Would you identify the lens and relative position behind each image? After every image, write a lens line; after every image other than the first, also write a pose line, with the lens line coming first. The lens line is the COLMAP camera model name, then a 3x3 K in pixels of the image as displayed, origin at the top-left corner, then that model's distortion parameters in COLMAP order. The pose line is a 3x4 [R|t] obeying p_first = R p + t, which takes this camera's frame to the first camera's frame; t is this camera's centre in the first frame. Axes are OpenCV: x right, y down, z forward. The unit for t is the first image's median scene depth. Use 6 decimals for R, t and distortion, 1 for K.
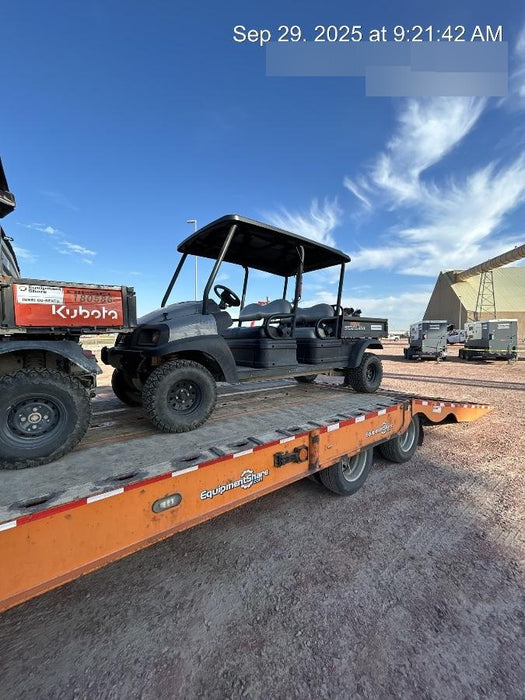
lens RADIAL K [[281.0, 0, 262.5], [0, 281.0, 350.0], [0, 0, 1]] dist [0.000194, 0.000229]
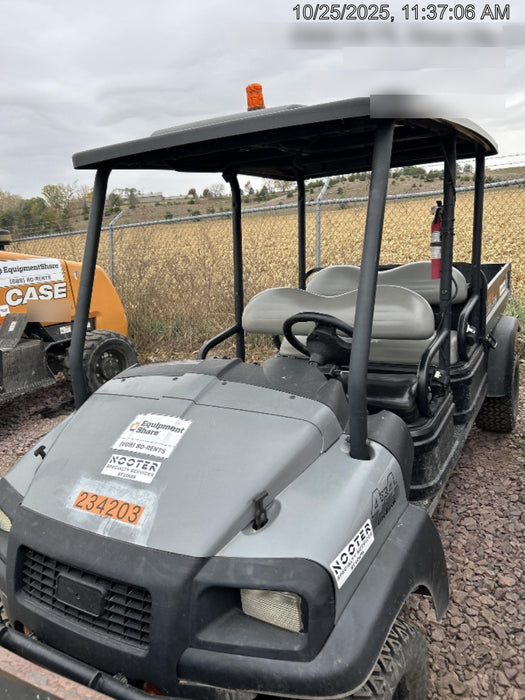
lens RADIAL K [[540.8, 0, 262.5], [0, 540.8, 350.0], [0, 0, 1]] dist [-0.002083, 0.000488]
pose [[0.929765, -0.178209, 0.322147, -0.367675], [0.116103, 0.972316, 0.202785, -0.278847], [-0.349367, -0.151140, 0.924716, 0.393963]]
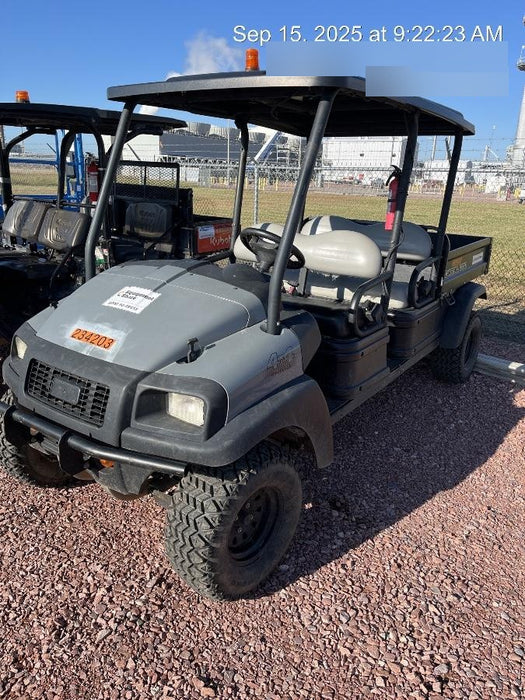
lens RADIAL K [[540.8, 0, 262.5], [0, 540.8, 350.0], [0, 0, 1]] dist [-0.002083, 0.000488]
pose [[0.964175, -0.054687, 0.259570, -0.337614], [-0.017694, 0.963081, 0.268628, -0.241521], [-0.264677, -0.263597, 0.927611, 0.169383]]
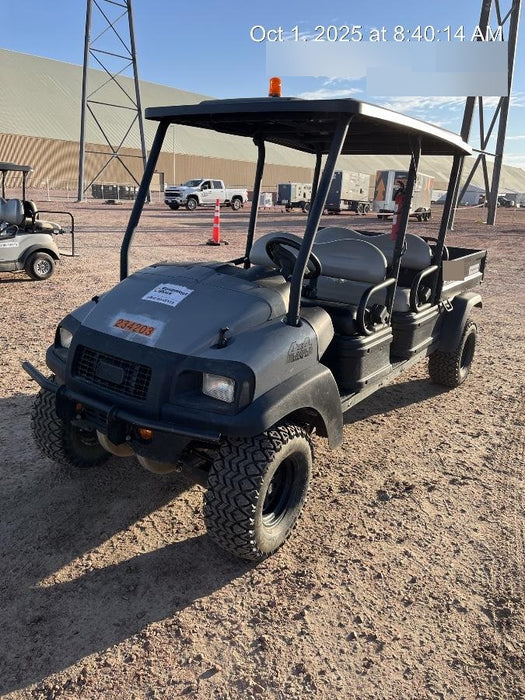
lens RADIAL K [[540.8, 0, 262.5], [0, 540.8, 350.0], [0, 0, 1]] dist [-0.002083, 0.000488]
pose [[0.963347, -0.032497, 0.266282, -0.394878], [-0.034686, 0.969213, 0.243769, -0.232338], [-0.266006, -0.244070, 0.932561, 0.087946]]
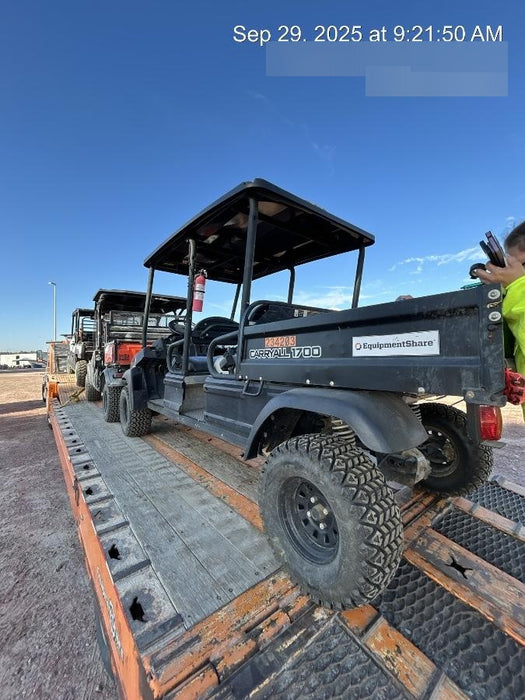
lens RADIAL K [[281.0, 0, 262.5], [0, 281.0, 350.0], [0, 0, 1]] dist [0.000194, 0.000229]
pose [[0.004035, -0.019058, -0.999810, 0.824773], [-0.023560, 0.999539, -0.019147, -0.091270], [0.999714, 0.023633, 0.003584, 1.192407]]
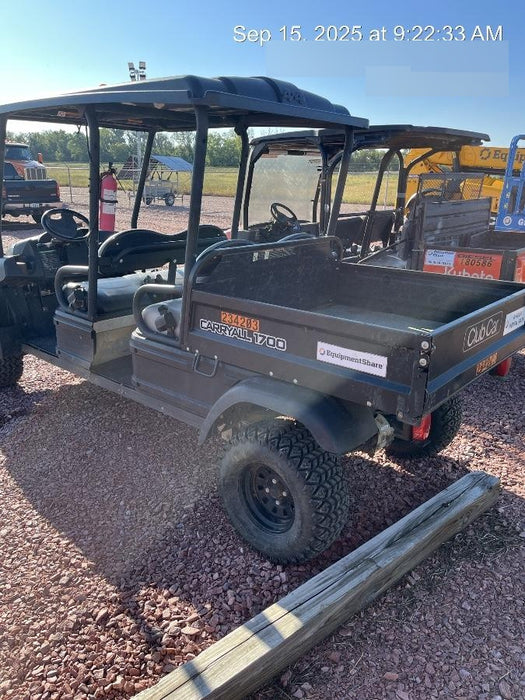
lens RADIAL K [[518.9, 0, 262.5], [0, 518.9, 350.0], [0, 0, 1]] dist [0.072136, 0.000104]
pose [[0.193569, 0.310141, -0.930776, 1.060302], [-0.064172, 0.950690, 0.303431, -0.286502], [0.978986, 0.000995, 0.203926, 1.108693]]
